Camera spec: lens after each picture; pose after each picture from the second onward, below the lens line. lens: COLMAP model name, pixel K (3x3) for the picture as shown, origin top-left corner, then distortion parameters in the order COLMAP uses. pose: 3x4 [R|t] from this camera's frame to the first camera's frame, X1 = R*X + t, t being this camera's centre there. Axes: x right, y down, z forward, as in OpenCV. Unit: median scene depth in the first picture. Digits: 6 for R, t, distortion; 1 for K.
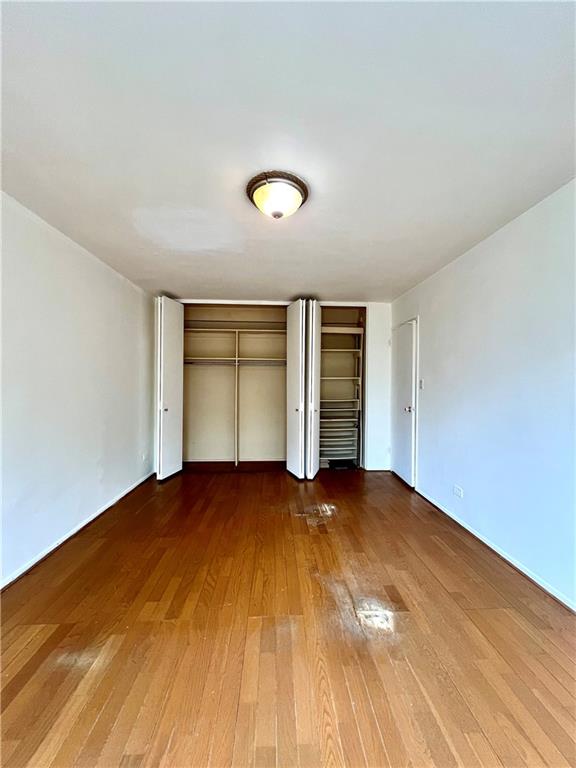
lens RADIAL K [[306.9, 0, 291.2], [0, 306.9, 383.2], [0, 0, 1]] dist [-0.000557, 0.000416]
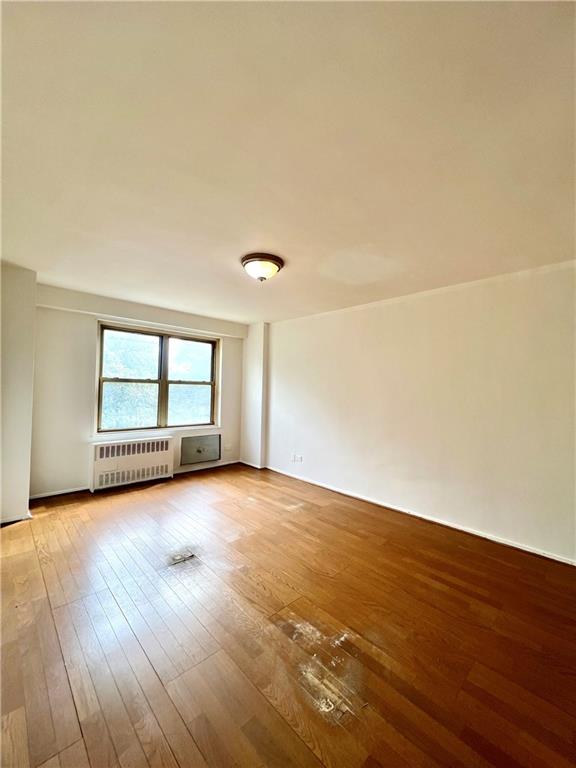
lens RADIAL K [[306.9, 0, 291.2], [0, 306.9, 383.2], [0, 0, 1]] dist [-0.000557, 0.000416]
pose [[-0.753574, -0.035877, -0.656383, 0.571801], [-0.029779, 0.999348, -0.020435, -0.026551], [0.656688, 0.004147, -0.754151, 1.609678]]
